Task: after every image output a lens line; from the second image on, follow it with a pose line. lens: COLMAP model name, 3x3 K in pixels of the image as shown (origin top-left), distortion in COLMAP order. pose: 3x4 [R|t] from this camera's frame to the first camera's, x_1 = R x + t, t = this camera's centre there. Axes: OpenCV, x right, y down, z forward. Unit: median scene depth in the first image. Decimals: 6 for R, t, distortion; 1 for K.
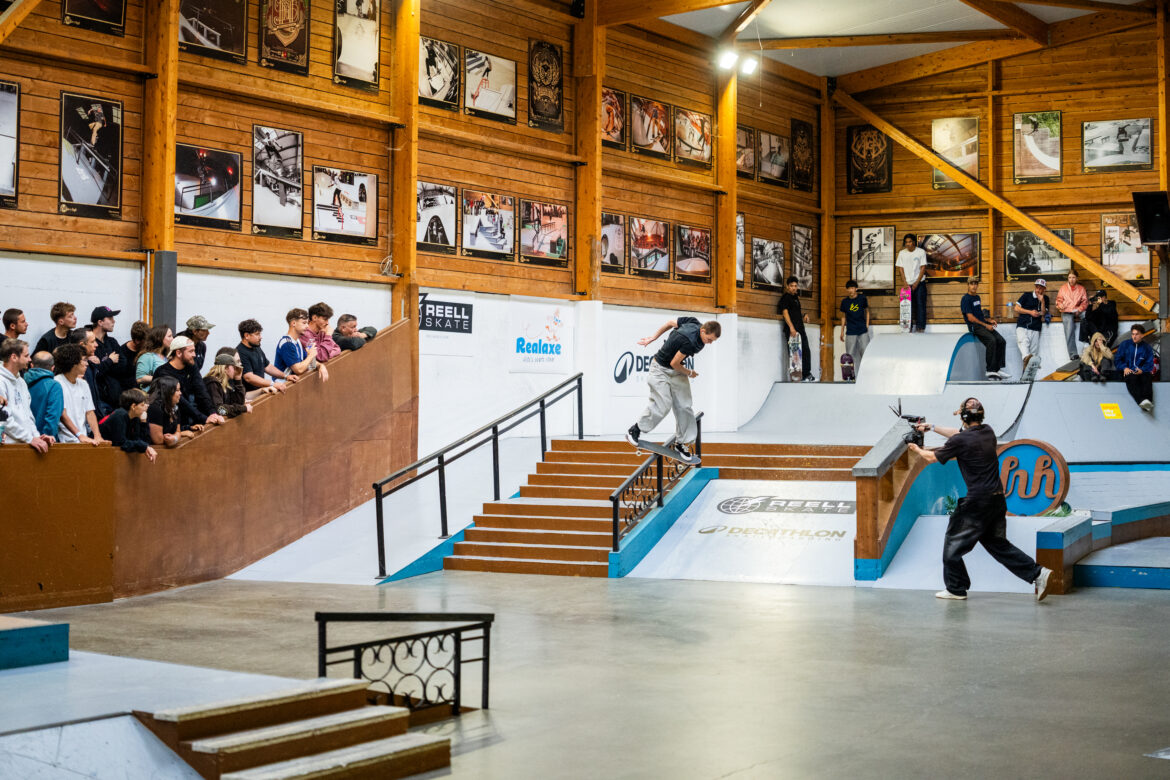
lens RADIAL K [[2074.2, 0, 574.4], [0, 2074.2, 385.8], [0, 0, 1]] dist [0.124329, 0.000000]
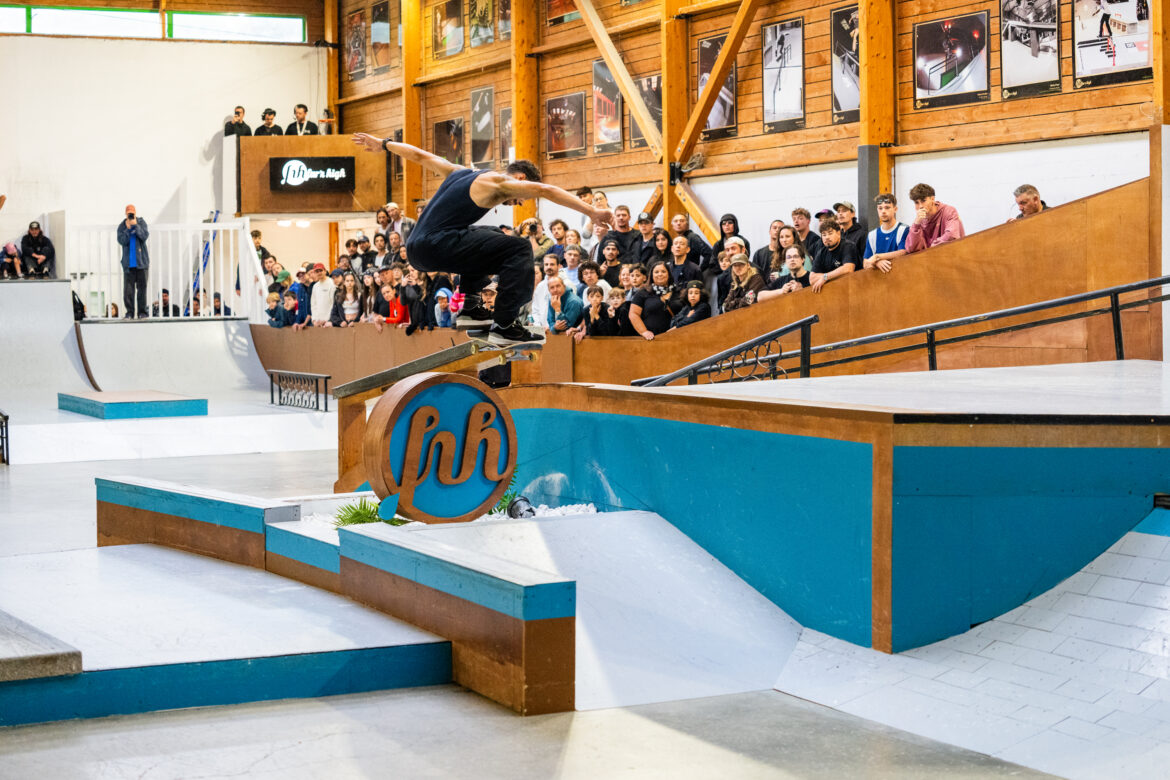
lens RADIAL K [[2074.2, 0, 580.9], [0, 2074.2, 390.2], [0, 0, 1]] dist [0.124329, 0.000000]
pose [[-0.511655, 0.044988, -0.858012, 0.687789], [0.015667, 0.998951, 0.043035, 0.006527], [0.859048, 0.008577, -0.511823, 1.312047]]
